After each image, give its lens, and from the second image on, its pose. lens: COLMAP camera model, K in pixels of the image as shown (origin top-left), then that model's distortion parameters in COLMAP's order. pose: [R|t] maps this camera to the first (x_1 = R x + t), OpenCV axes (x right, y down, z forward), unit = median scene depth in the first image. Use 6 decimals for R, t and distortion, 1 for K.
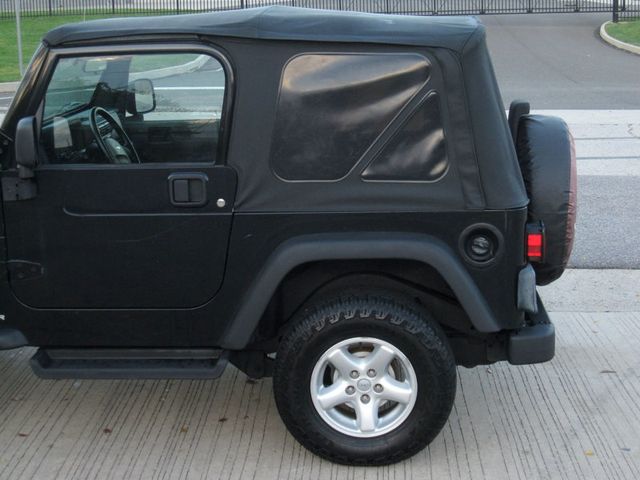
lens RADIAL K [[1097.4, 0, 320.0], [0, 1097.4, 240.0], [0, 0, 1]] dist [-0.184262, 0.016804]
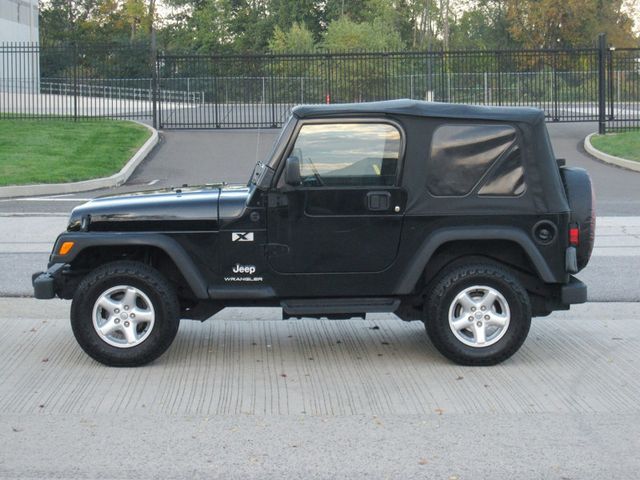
lens RADIAL K [[1575.3, 0, 320.0], [0, 1575.3, 240.0], [0, 0, 1]] dist [-0.128694, -0.329795]
pose [[0.995998, 0.005716, 0.089189, -0.430523], [0.006361, 0.990888, -0.134541, 0.346665], [-0.089146, 0.134570, 0.986886, -1.436352]]
